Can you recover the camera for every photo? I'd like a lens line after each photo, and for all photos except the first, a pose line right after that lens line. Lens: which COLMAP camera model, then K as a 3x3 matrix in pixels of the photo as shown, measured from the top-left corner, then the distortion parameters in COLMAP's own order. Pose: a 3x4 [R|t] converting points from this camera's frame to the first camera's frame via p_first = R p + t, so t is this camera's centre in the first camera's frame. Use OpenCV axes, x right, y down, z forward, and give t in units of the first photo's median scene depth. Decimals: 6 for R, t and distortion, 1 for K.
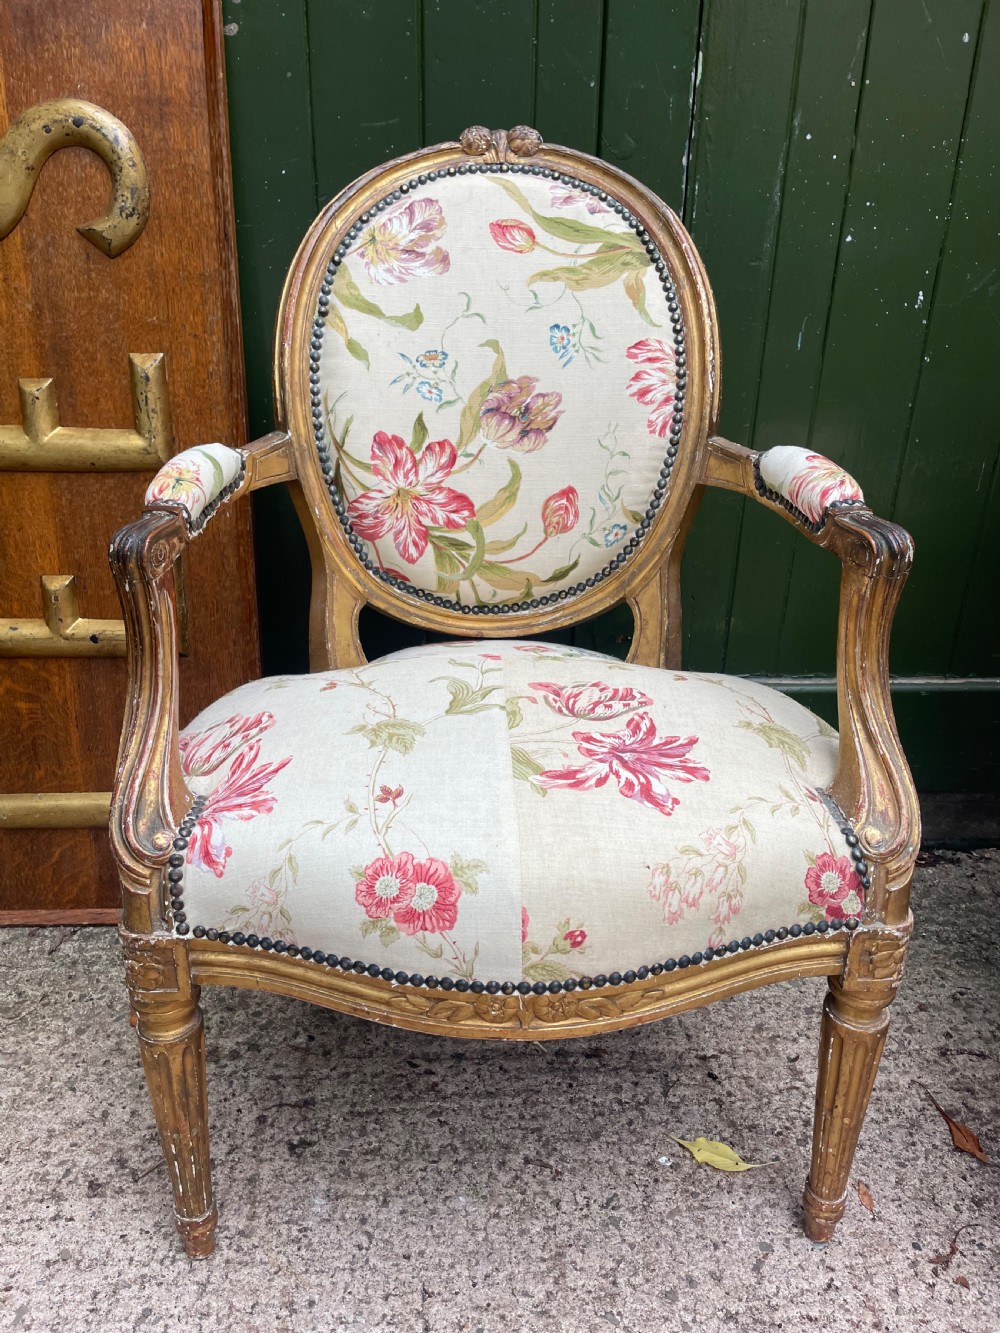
lens RADIAL K [[1029.9, 0, 489.0], [0, 1029.9, 676.5], [0, 0, 1]] dist [0.071891, -0.108458]
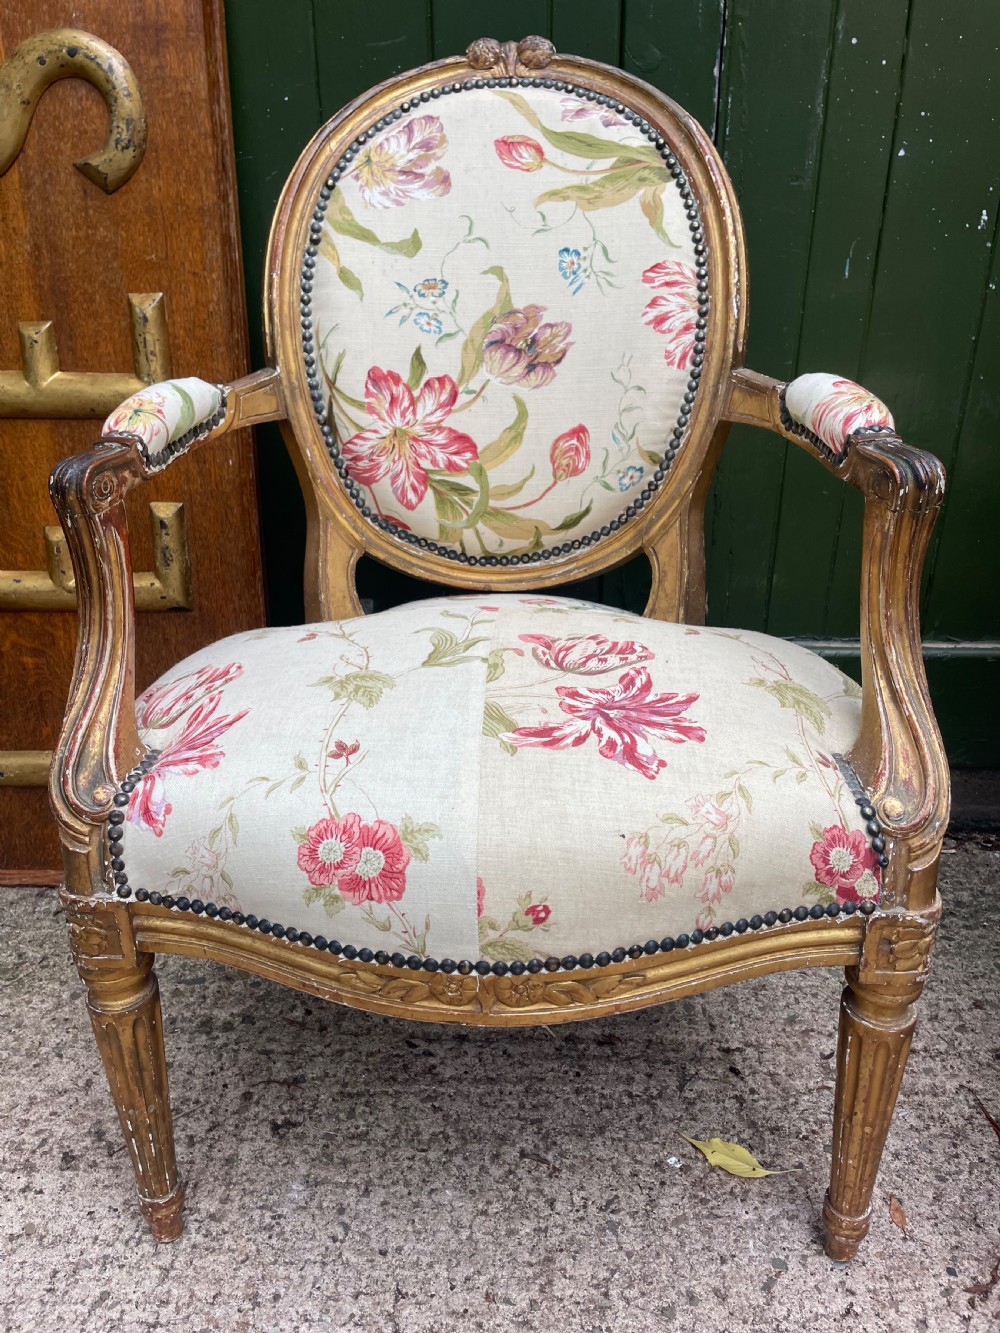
lens RADIAL K [[1029.9, 0, 486.8], [0, 1029.9, 655.4], [0, 0, 1]] dist [0.071891, -0.108458]
pose [[0.996423, 0.010090, -0.083903, 0.076631], [-0.009876, 0.999947, 0.002963, 0.019781], [0.083929, -0.002123, 0.996469, 0.076378]]
